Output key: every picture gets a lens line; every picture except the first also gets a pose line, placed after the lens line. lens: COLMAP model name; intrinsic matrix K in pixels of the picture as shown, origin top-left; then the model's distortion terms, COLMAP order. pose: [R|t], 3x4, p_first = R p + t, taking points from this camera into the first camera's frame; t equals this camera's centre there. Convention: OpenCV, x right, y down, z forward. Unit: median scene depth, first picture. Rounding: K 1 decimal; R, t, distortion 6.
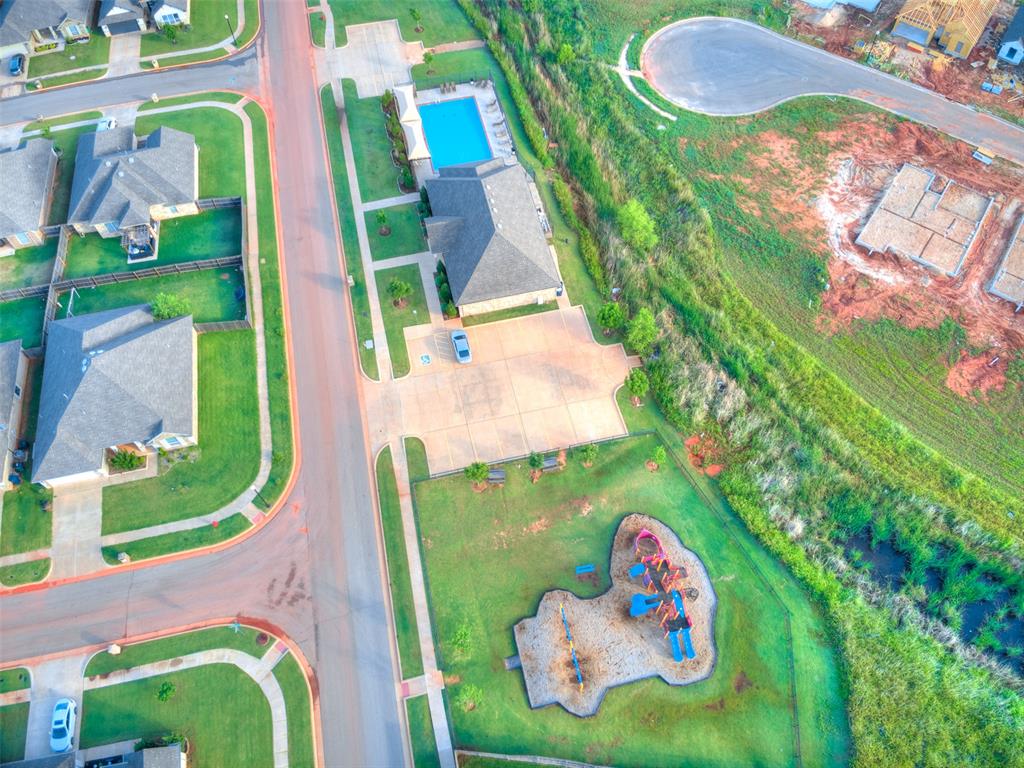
lens RADIAL K [[727.4, 0, 523.7], [0, 727.4, 391.1], [0, 0, 1]] dist [0.120493, -0.208649]
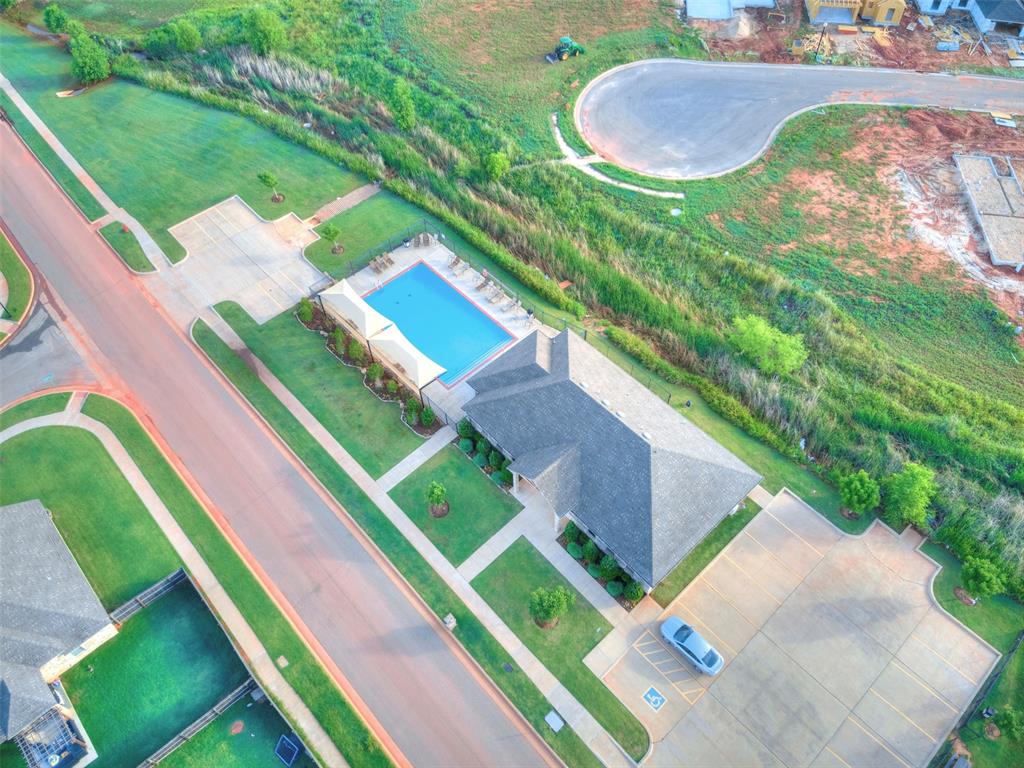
lens RADIAL K [[727.4, 0, 523.7], [0, 727.4, 391.1], [0, 0, 1]] dist [0.120493, -0.208649]
pose [[0.868958, -0.401344, 0.289542, -0.248230], [0.423221, 0.905911, -0.014434, -0.251104], [-0.256506, 0.135082, 0.957057, 0.348692]]
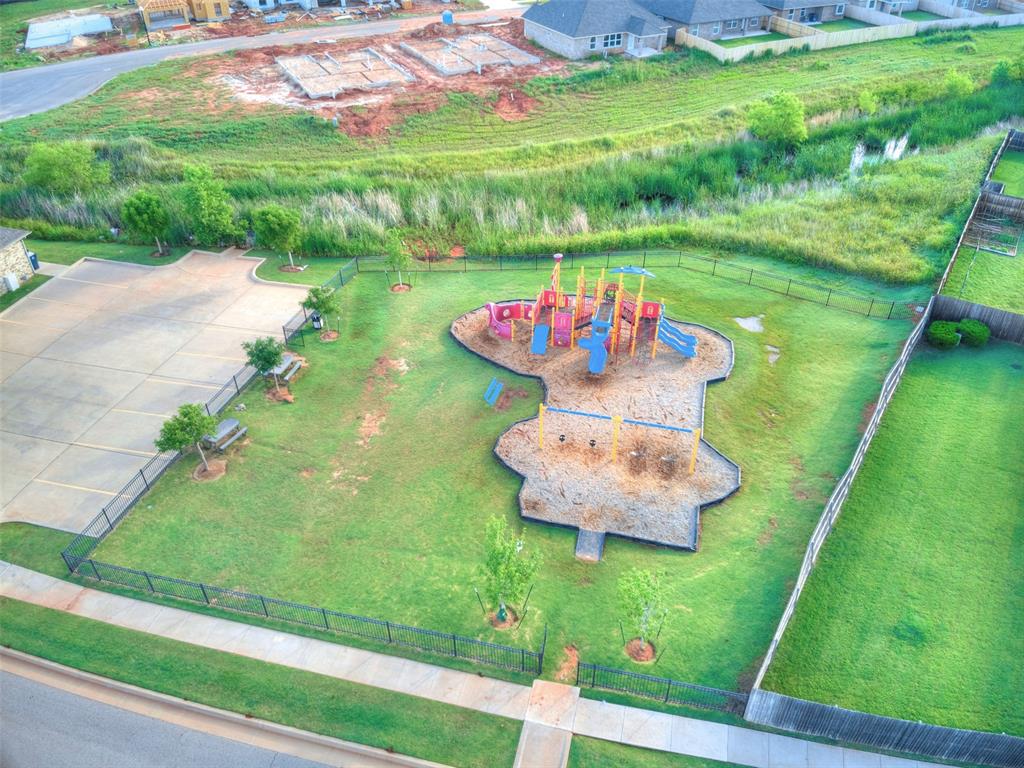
lens RADIAL K [[727.4, 0, 523.7], [0, 727.4, 391.1], [0, 0, 1]] dist [0.120493, -0.208649]
pose [[0.458590, -0.533321, 0.710819, -0.197113], [0.756856, 0.653578, 0.002083, 0.178884], [-0.465687, 0.537032, 0.703372, 0.424037]]
